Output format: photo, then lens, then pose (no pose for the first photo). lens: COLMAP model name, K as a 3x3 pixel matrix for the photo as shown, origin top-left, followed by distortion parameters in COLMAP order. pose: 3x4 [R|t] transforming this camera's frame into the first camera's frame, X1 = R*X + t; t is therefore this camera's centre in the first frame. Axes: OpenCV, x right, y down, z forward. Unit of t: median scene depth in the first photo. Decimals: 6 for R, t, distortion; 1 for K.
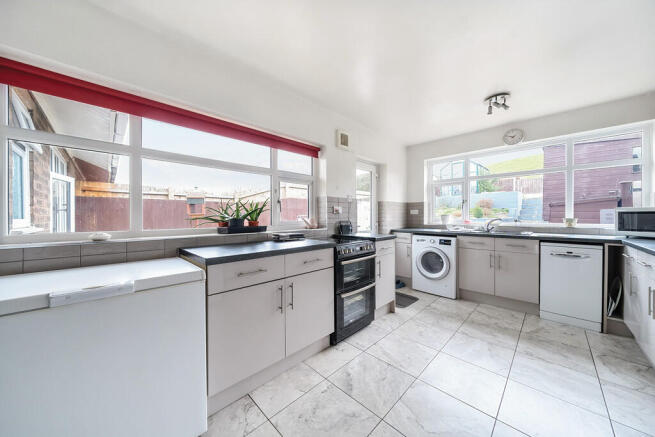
lens RADIAL K [[228.8, 0, 327.5], [0, 228.8, 218.5], [0, 0, 1]] dist [-0.002099, -0.000189]
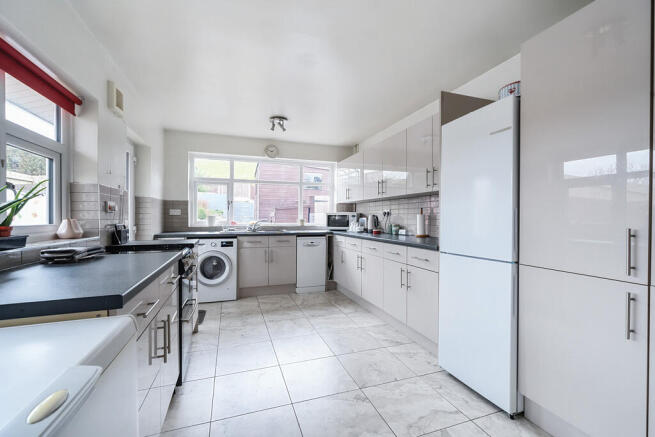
lens RADIAL K [[274.6, 0, 327.5], [0, 274.6, 218.5], [0, 0, 1]] dist [-0.000761, -0.000085]
pose [[0.430729, 0.000740, 0.902481, -0.387284], [0.006422, 0.999972, -0.003885, 0.002897], [-0.902458, 0.007469, 0.430713, 0.123593]]
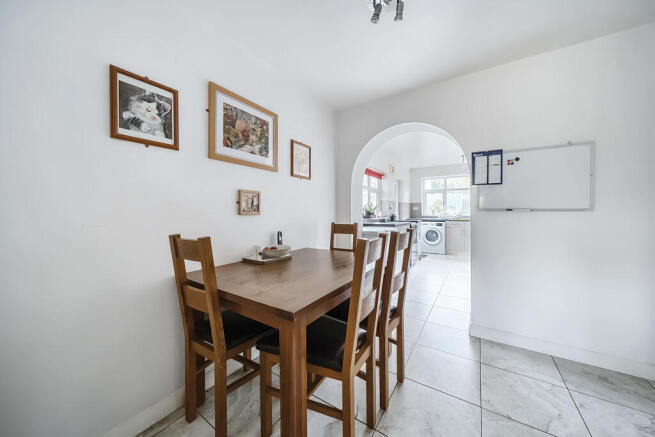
lens RADIAL K [[228.8, 0, 327.5], [0, 228.8, 218.5], [0, 0, 1]] dist [-0.002099, -0.000189]
pose [[0.978941, -0.011850, 0.203801, -0.842416], [0.009054, 0.999852, 0.014646, 0.019547], [-0.203945, -0.012492, 0.978903, -0.716748]]
